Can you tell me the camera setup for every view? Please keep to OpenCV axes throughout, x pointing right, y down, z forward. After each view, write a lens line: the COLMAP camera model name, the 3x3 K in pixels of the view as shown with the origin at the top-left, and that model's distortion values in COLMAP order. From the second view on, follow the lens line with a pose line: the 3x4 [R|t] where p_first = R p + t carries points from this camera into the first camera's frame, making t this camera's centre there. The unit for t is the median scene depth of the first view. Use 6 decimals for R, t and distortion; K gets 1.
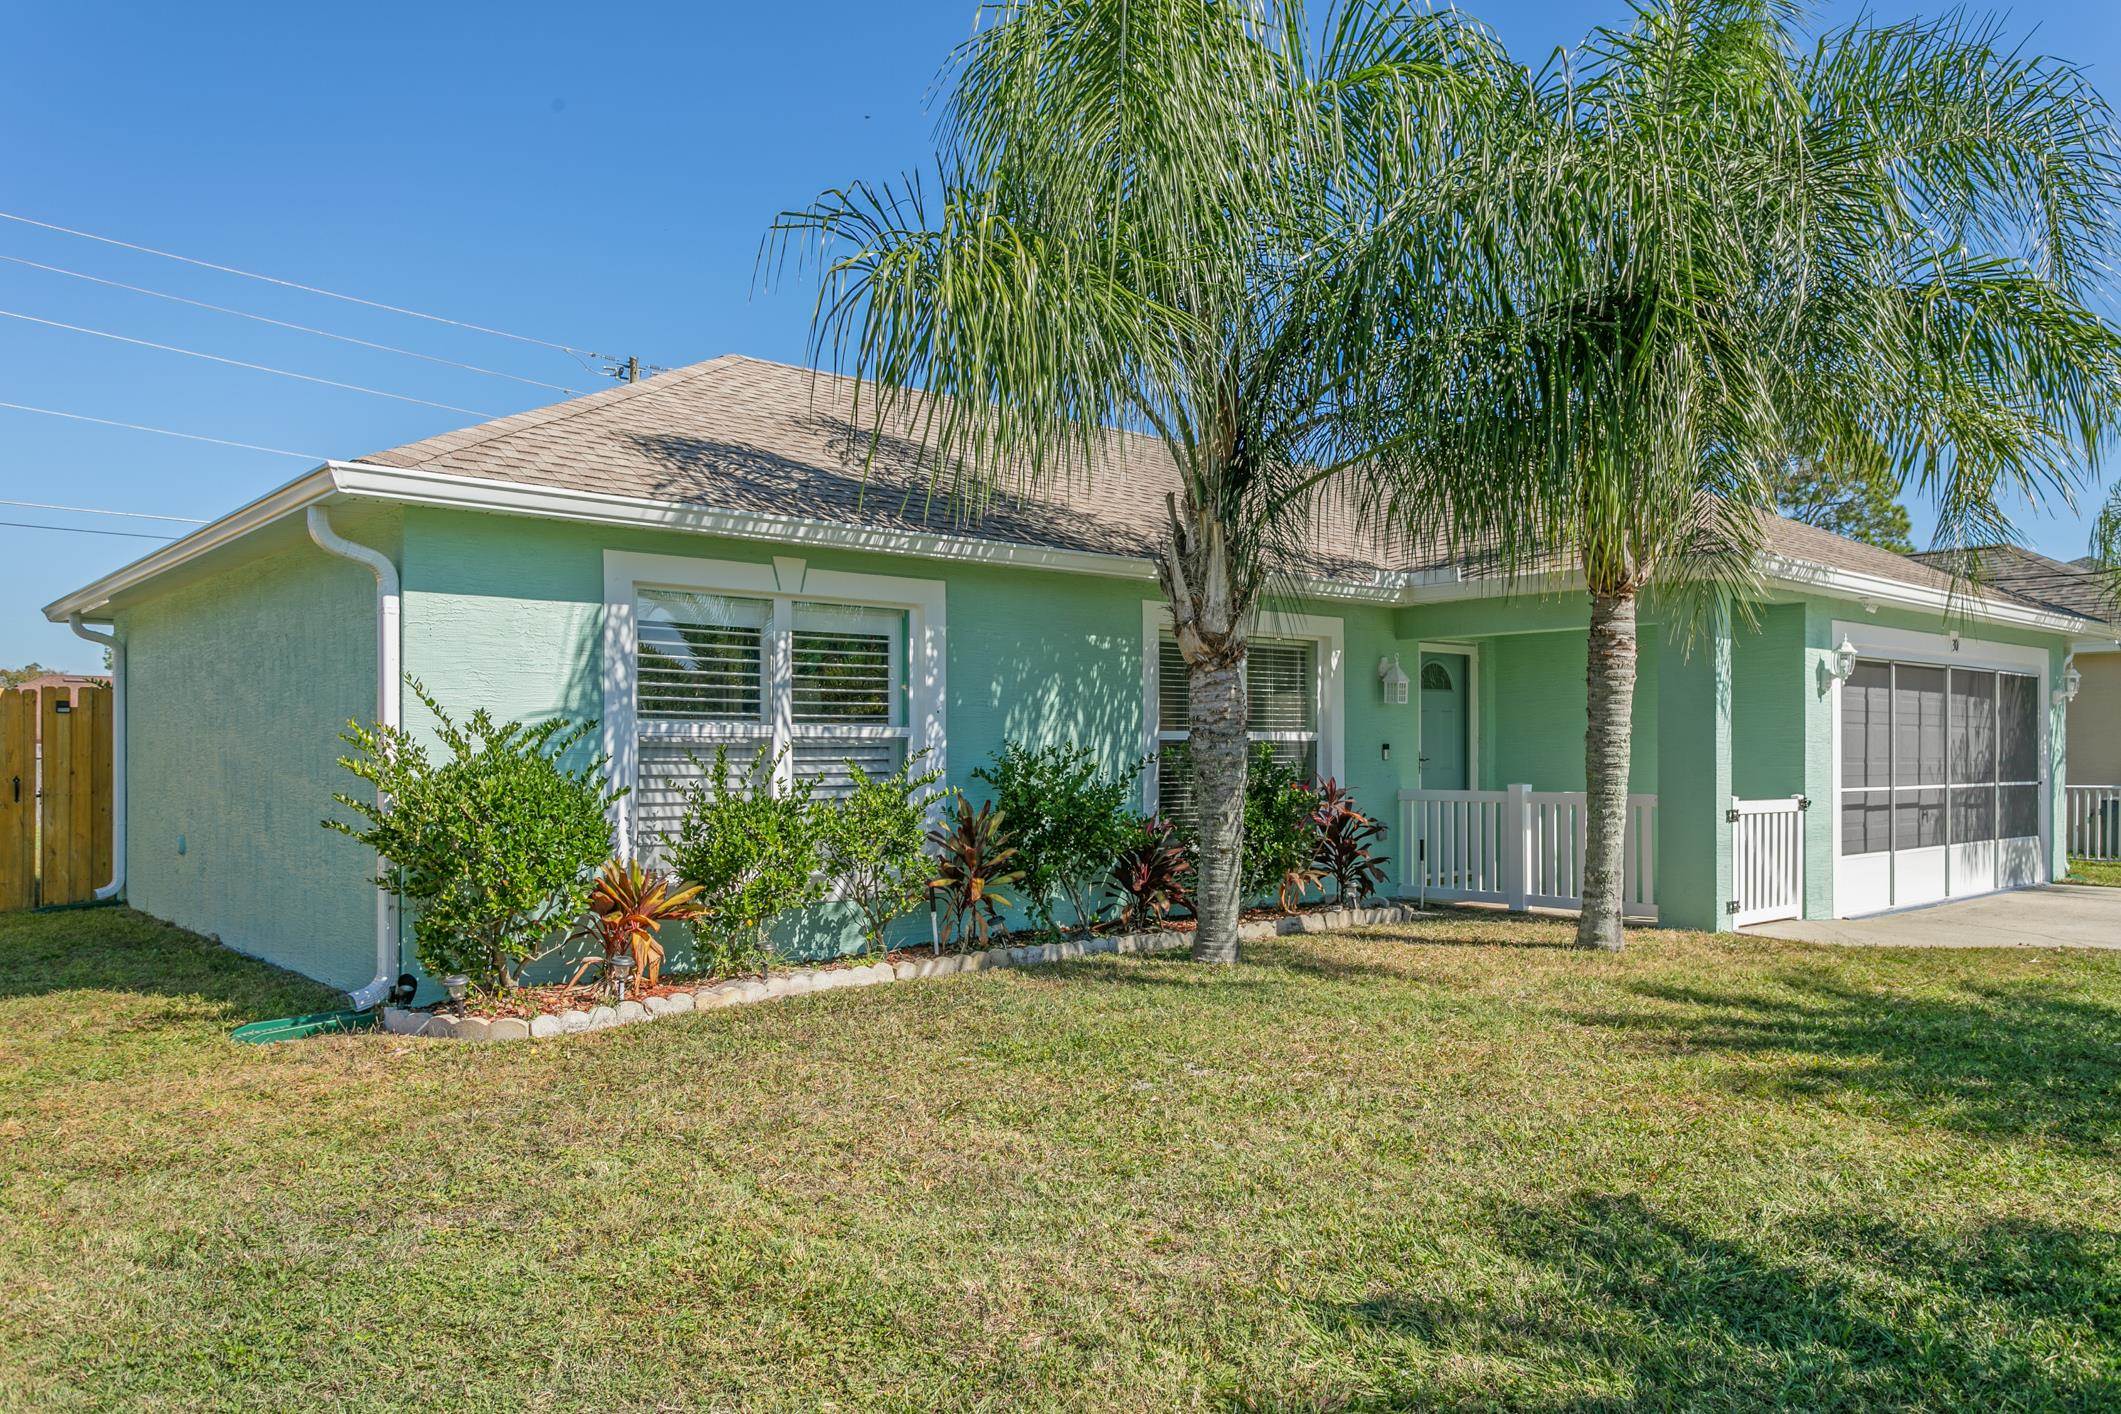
lens RADIAL K [[1416.8, 0, 1047.1], [0, 1416.8, 727.7], [0, 0, 1]] dist [-0.003105, 0.000378]
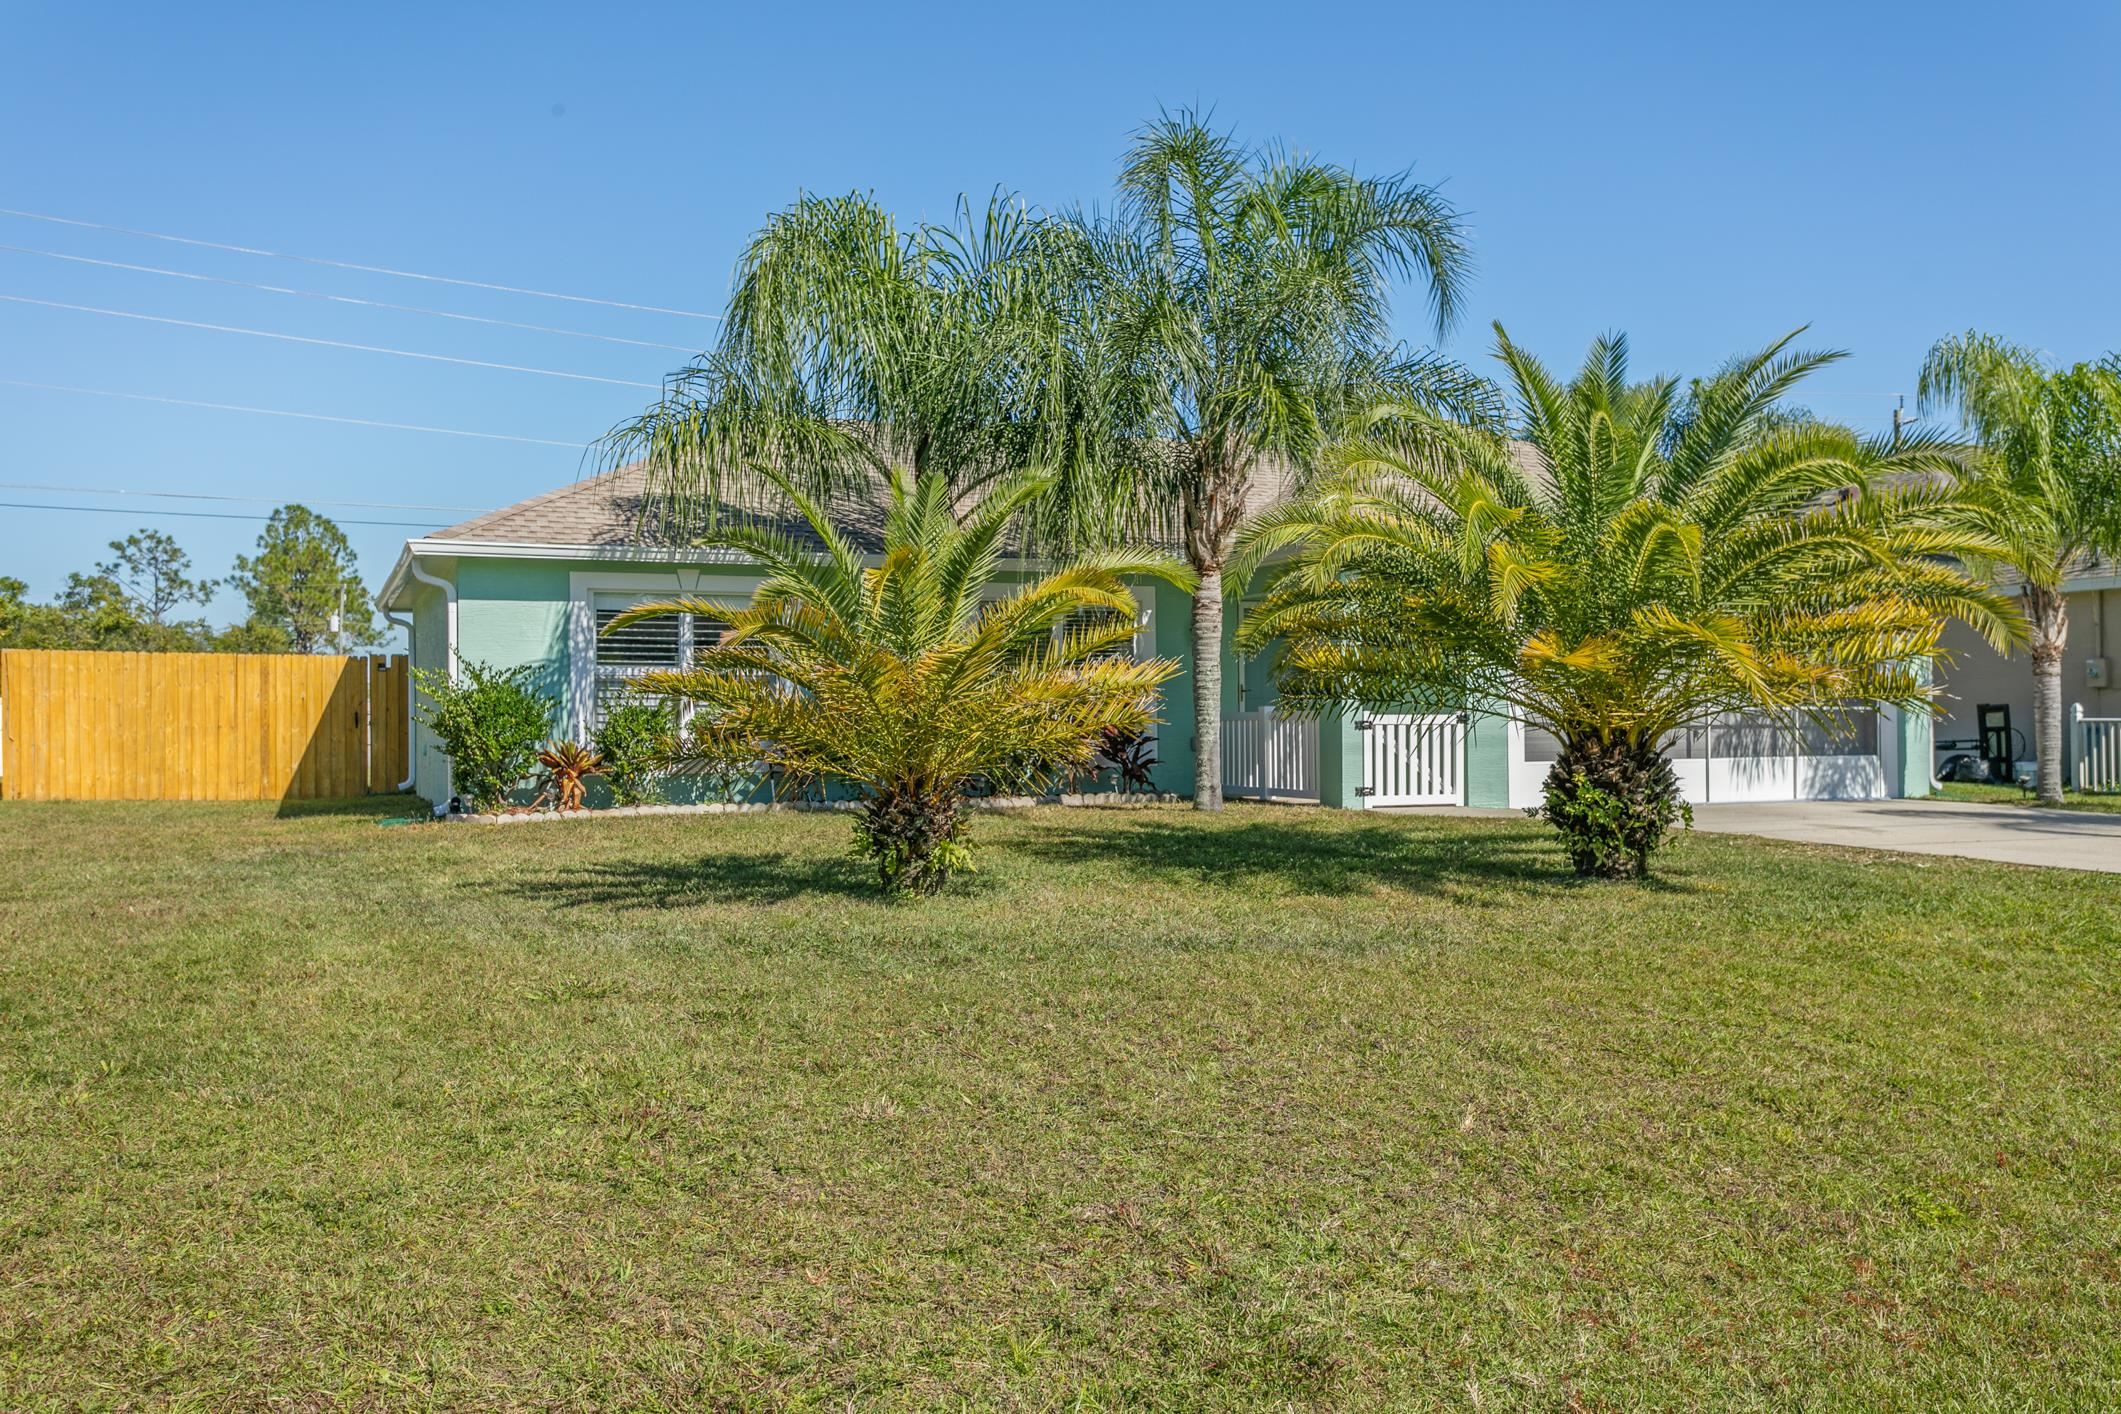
lens RADIAL K [[1620.6, 0, 1064.9], [0, 1620.6, 707.9], [0, 0, 1]] dist [-0.009193, -0.001565]
pose [[0.955931, -0.008009, -0.293483, 0.838494], [0.011601, 0.999878, 0.010502, 0.031492], [0.293363, -0.013444, 0.955906, -0.740564]]
